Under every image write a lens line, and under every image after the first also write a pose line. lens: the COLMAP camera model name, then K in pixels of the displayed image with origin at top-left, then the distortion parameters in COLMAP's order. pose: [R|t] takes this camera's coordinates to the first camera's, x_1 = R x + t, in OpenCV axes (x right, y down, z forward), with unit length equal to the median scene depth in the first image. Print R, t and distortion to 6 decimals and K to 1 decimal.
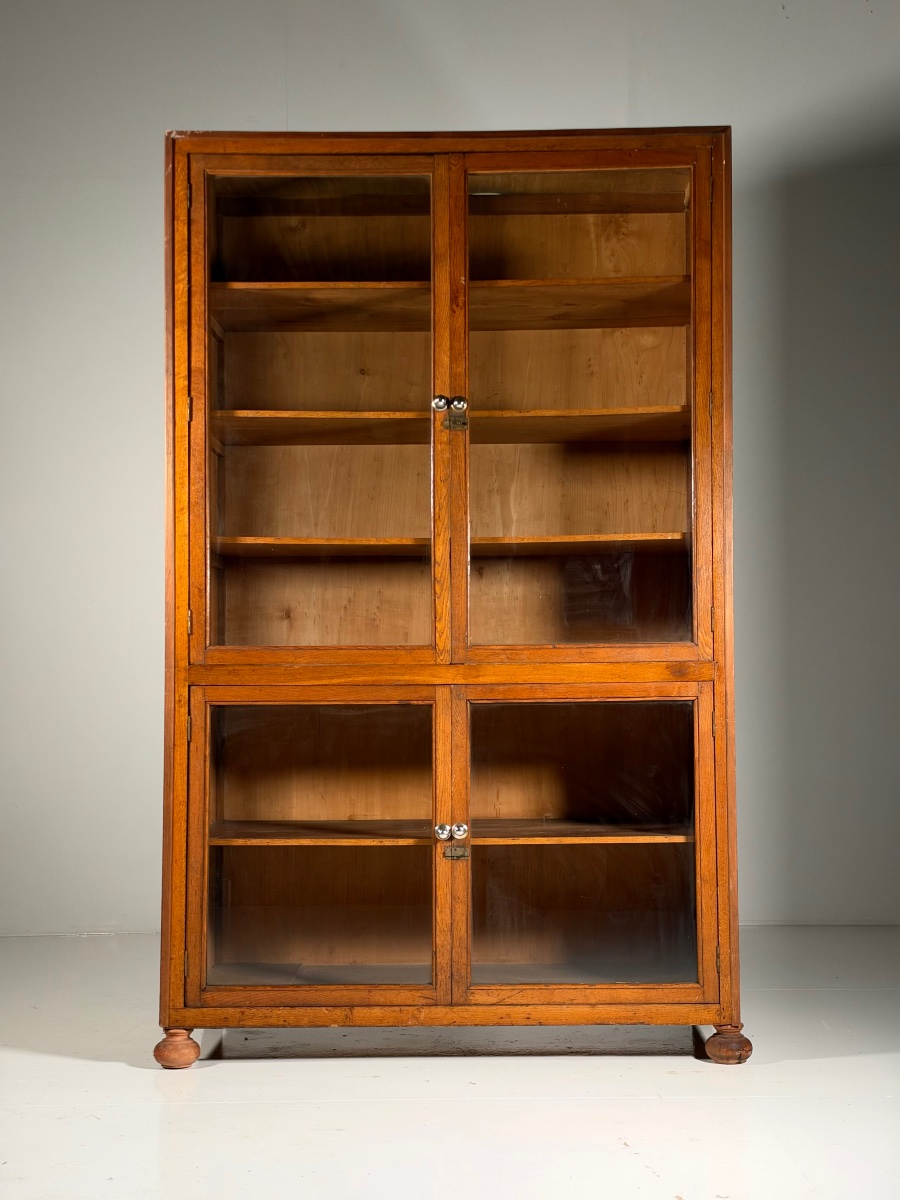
lens RADIAL K [[1701.2, 0, 458.7], [0, 1701.2, 603.4], [0, 0, 1]] dist [0.169405, 0.000000]
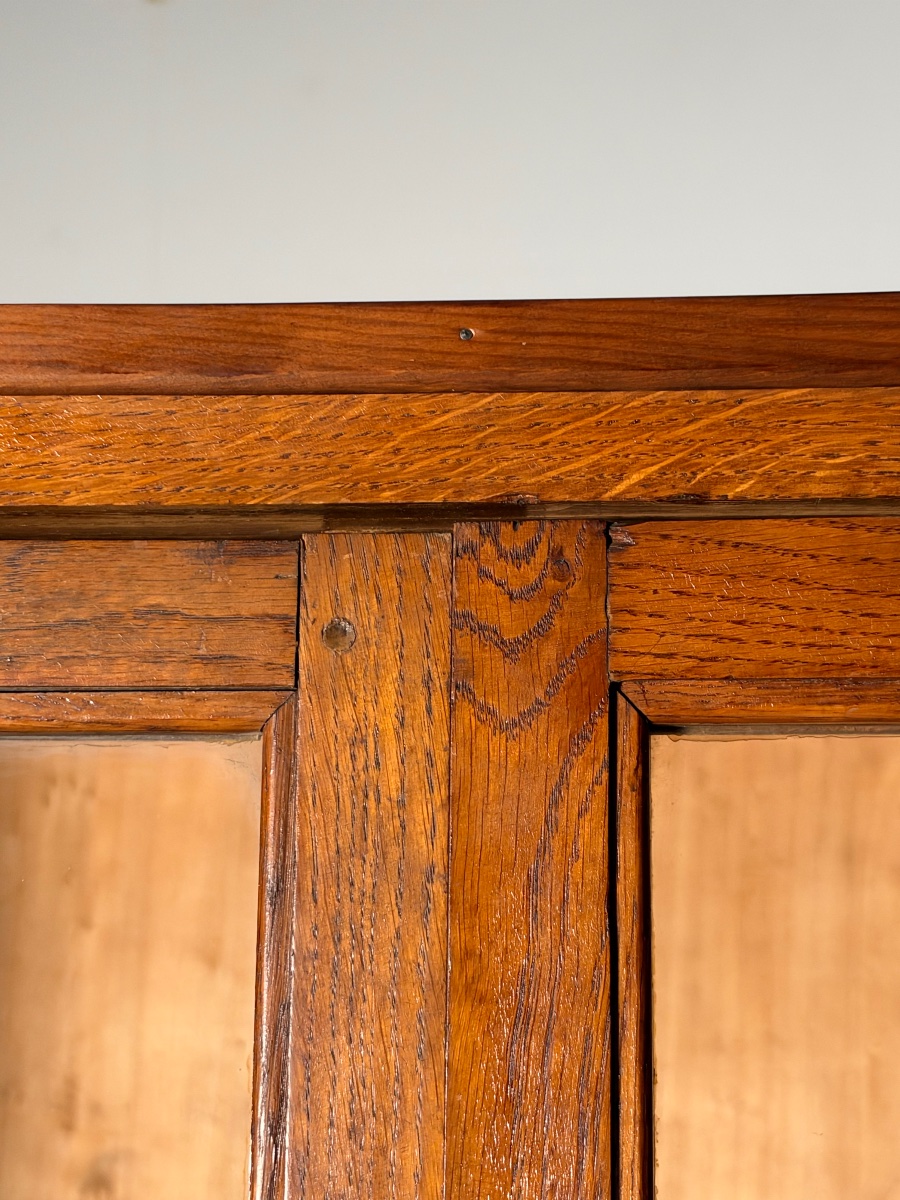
lens RADIAL K [[2096.9, 0, 449.9], [0, 2096.9, 600.8], [0, 0, 1]] dist [0.057491, 0.000000]
pose [[0.995775, 0.005739, -0.091649, 0.004940], [-0.014631, 0.995211, -0.096645, -0.249258], [0.090655, 0.097578, 0.991090, 0.897018]]
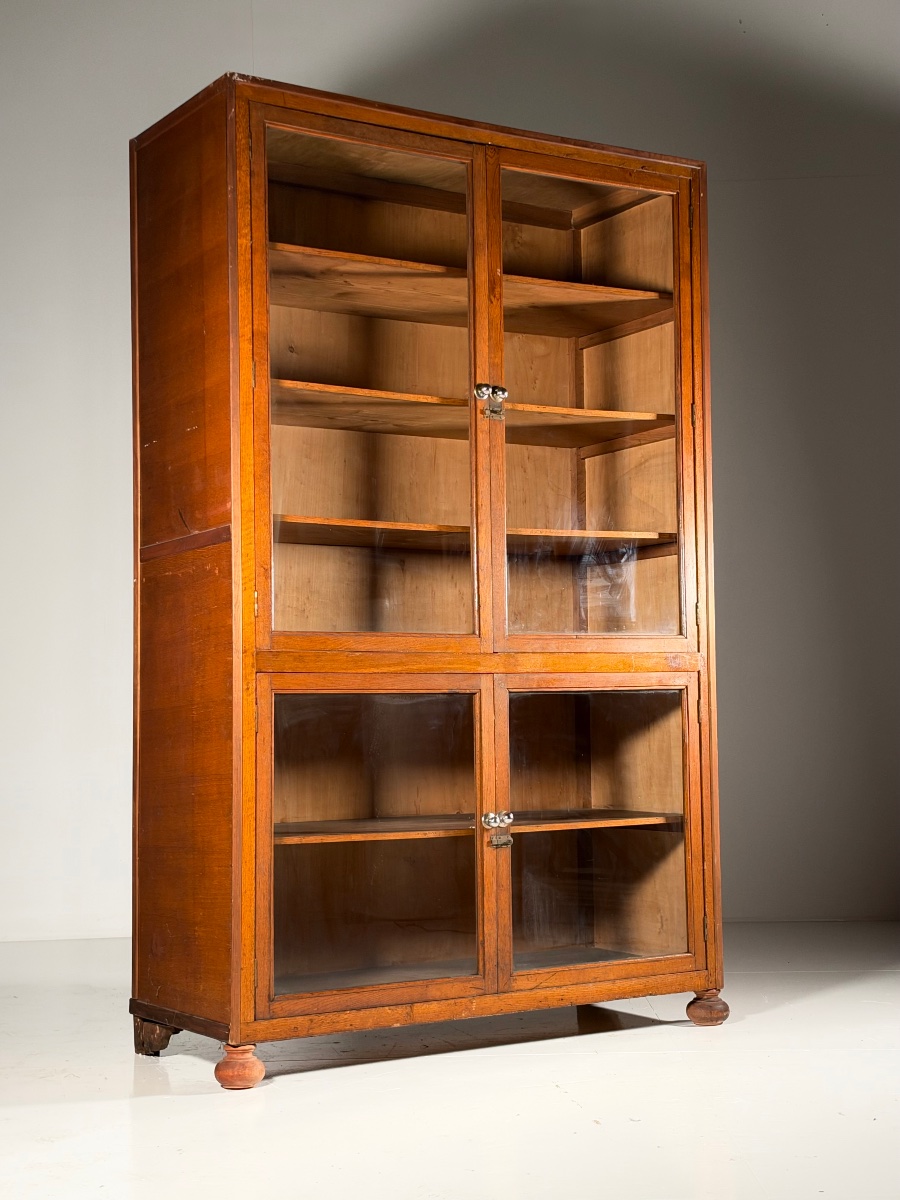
lens RADIAL K [[1829.6, 0, 453.1], [0, 1829.6, 603.2], [0, 0, 1]] dist [0.174898, 0.000000]
pose [[0.843370, 0.027142, 0.536648, -0.601898], [-0.016141, 0.999552, -0.025187, 0.033956], [-0.537091, 0.012580, 0.843430, 0.104385]]
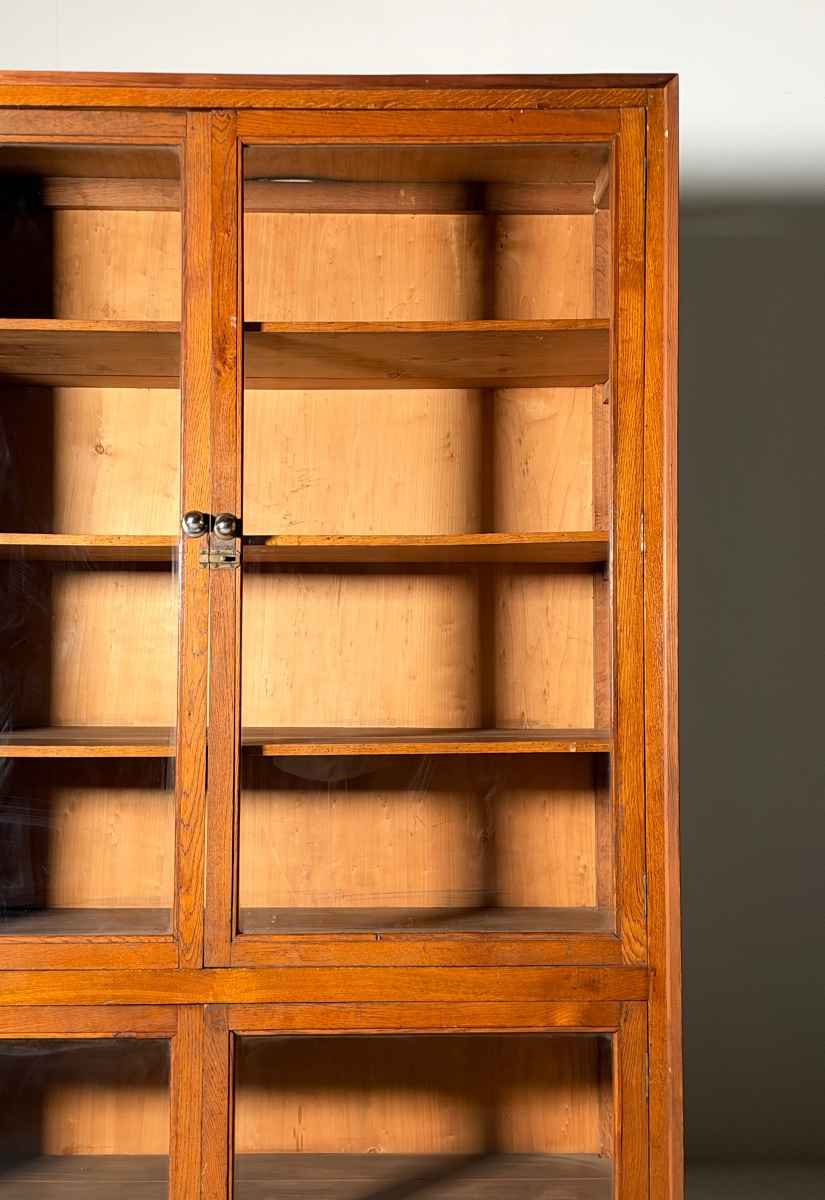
lens RADIAL K [[1654.5, 0, 384.1], [0, 1654.5, 583.7], [0, 0, 1]] dist [0.157941, 0.000000]
pose [[0.999653, 0.008945, 0.024794, 0.042125], [-0.008948, 0.999960, 0.000020, -0.097946], [-0.024793, -0.000242, 0.999693, 0.417823]]
